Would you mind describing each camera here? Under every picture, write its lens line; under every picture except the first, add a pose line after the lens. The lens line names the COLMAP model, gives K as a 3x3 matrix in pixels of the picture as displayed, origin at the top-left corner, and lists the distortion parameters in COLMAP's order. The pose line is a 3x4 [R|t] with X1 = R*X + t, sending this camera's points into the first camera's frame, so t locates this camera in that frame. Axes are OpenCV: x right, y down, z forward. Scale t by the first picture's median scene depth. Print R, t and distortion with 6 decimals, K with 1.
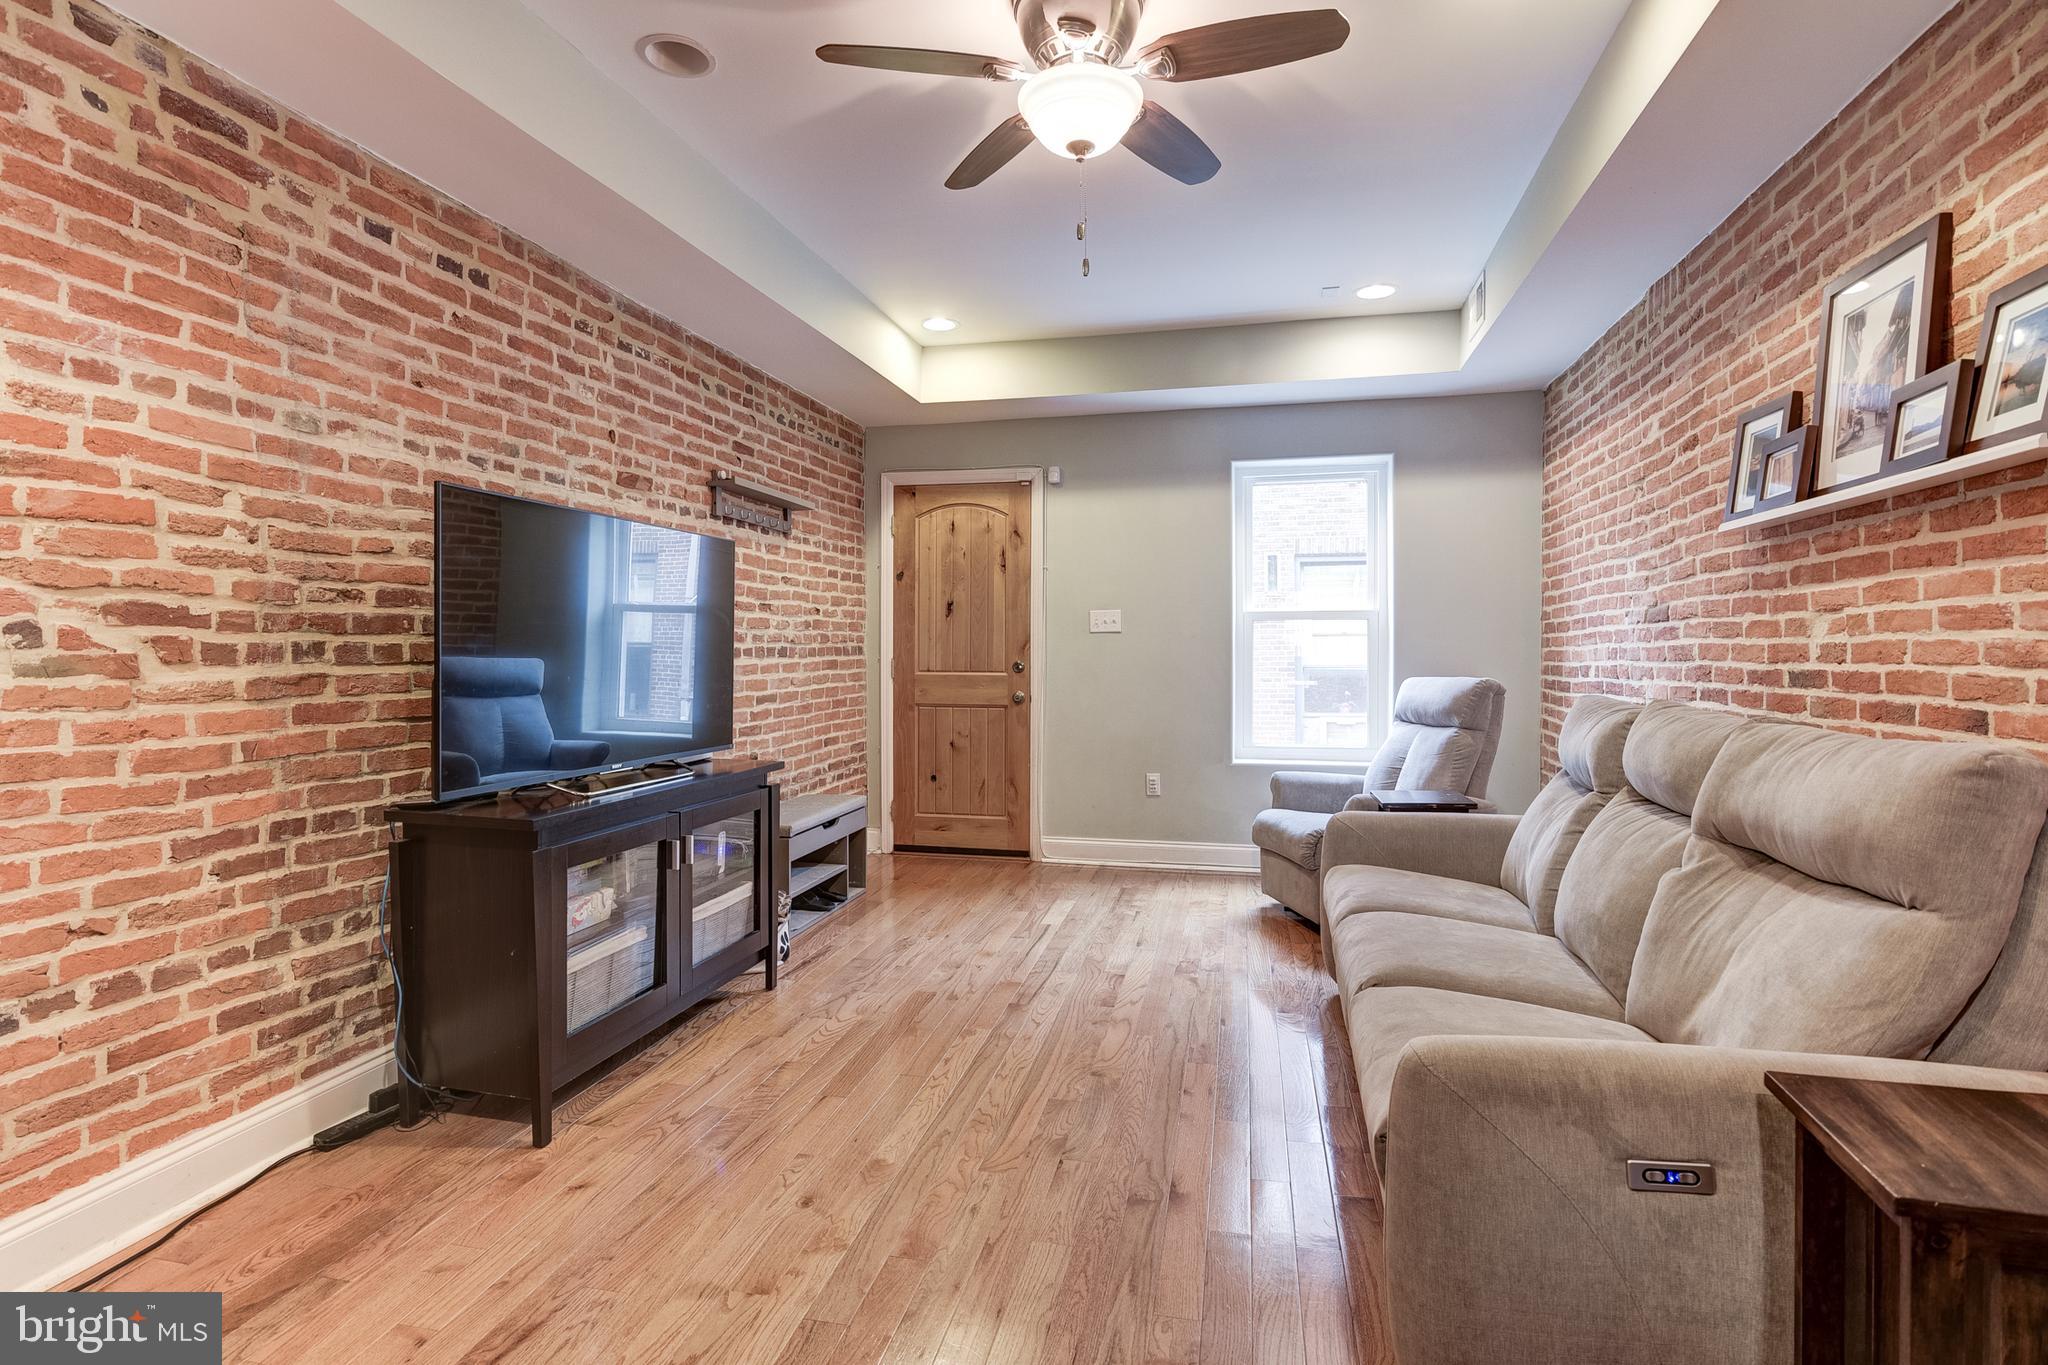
lens RADIAL K [[1021.4, 0, 1025.2], [0, 1021.4, 667.3], [0, 0, 1]] dist [-0.001851, -0.000347]
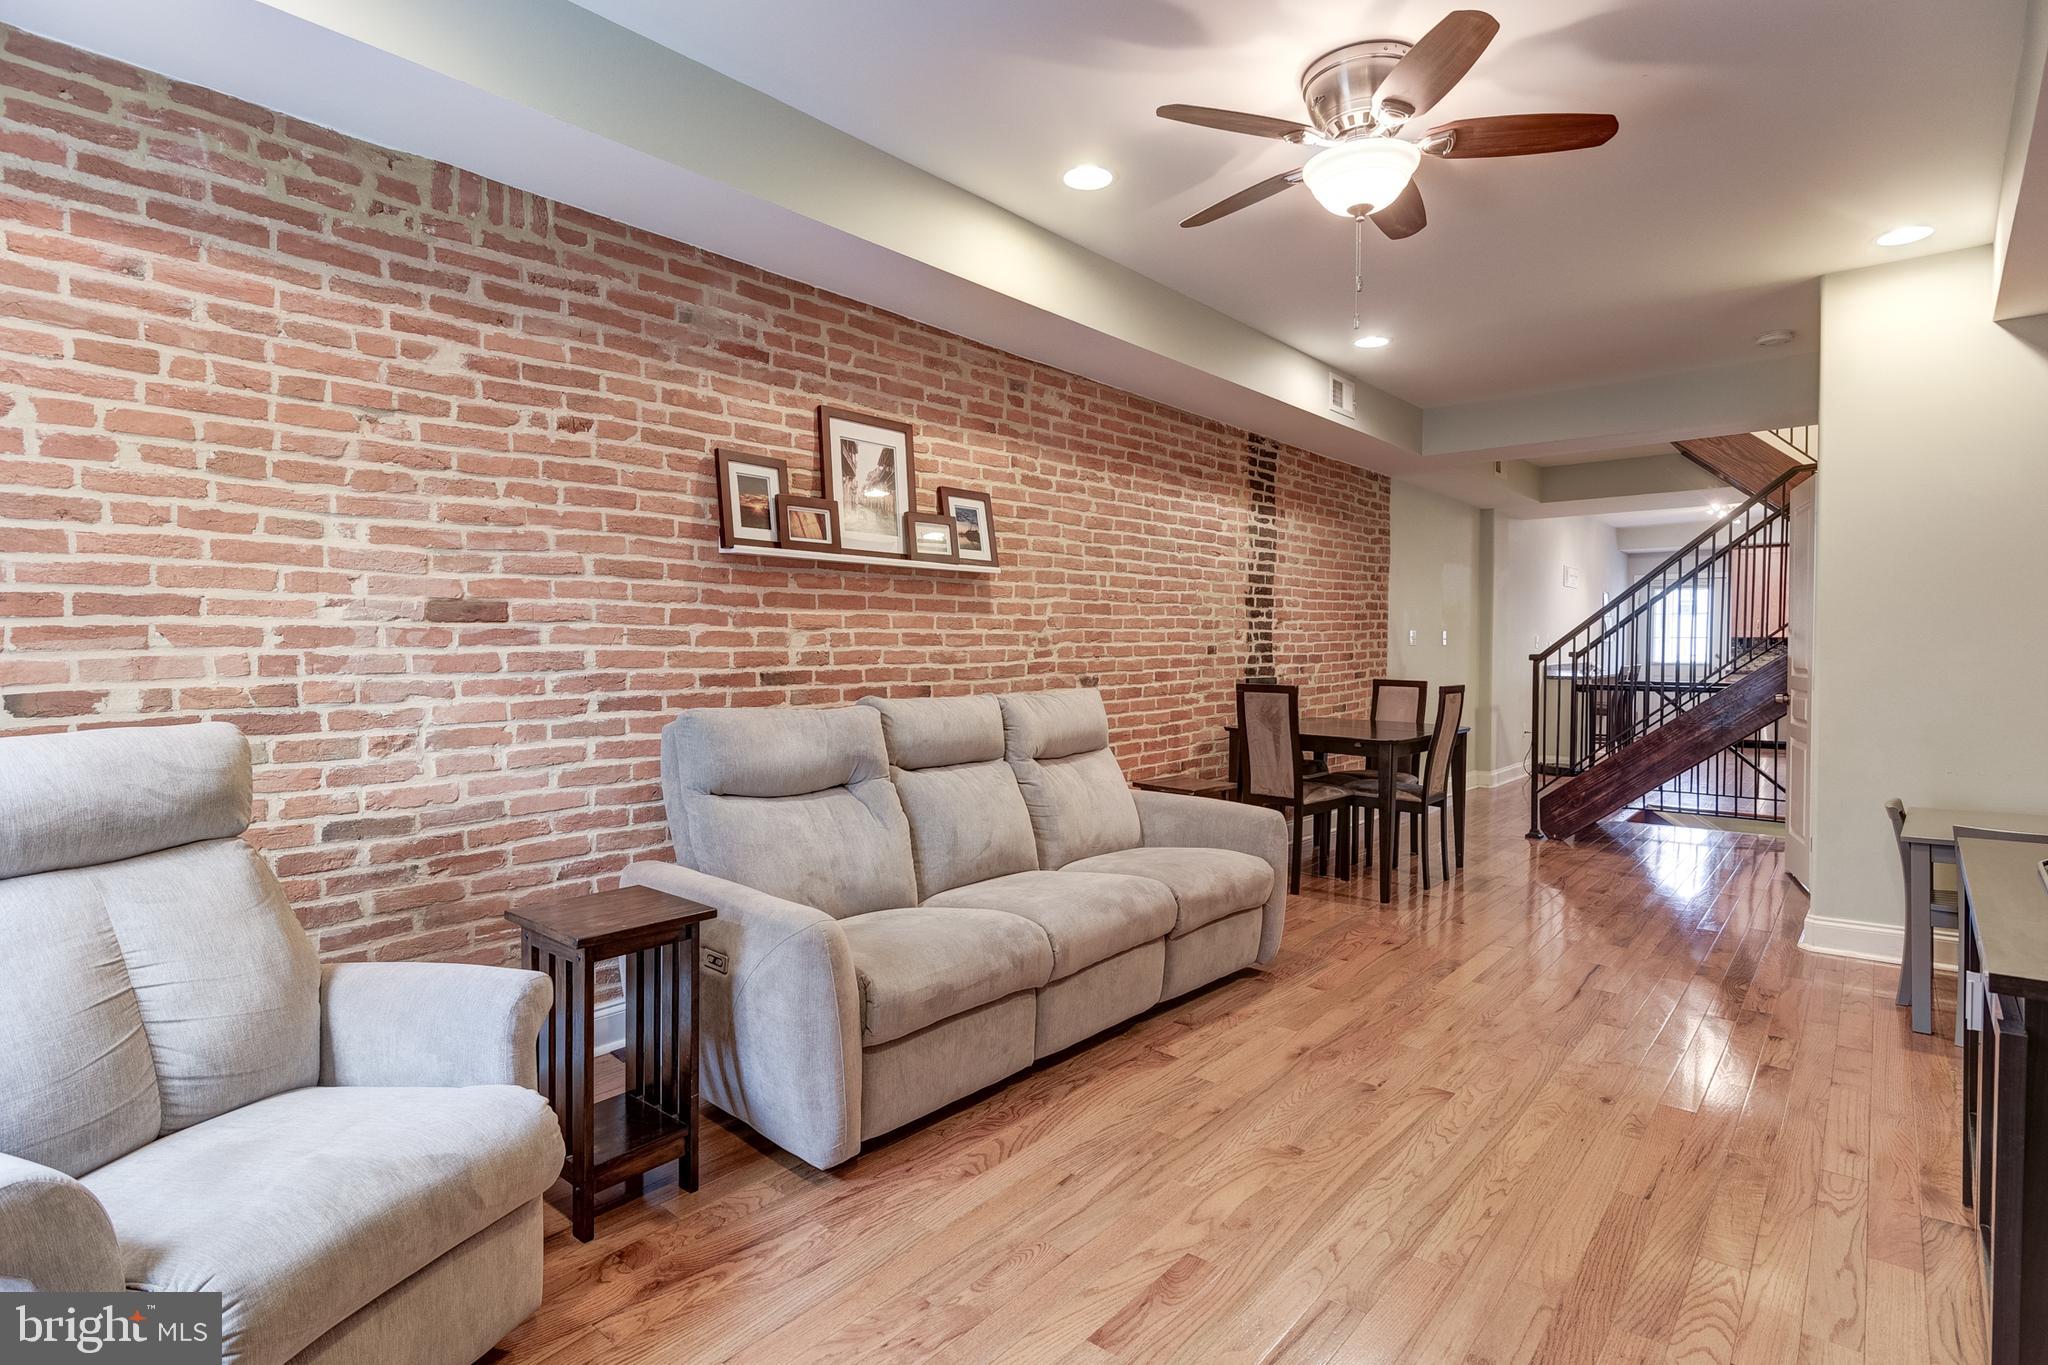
lens RADIAL K [[1021.4, 0, 1018.1], [0, 1021.4, 665.5], [0, 0, 1]] dist [-0.001851, -0.000347]
pose [[-0.880607, -0.009914, 0.473744, -0.146657], [0.005870, 0.999476, 0.031826, -0.048185], [-0.473812, 0.030807, -0.880087, 2.133138]]
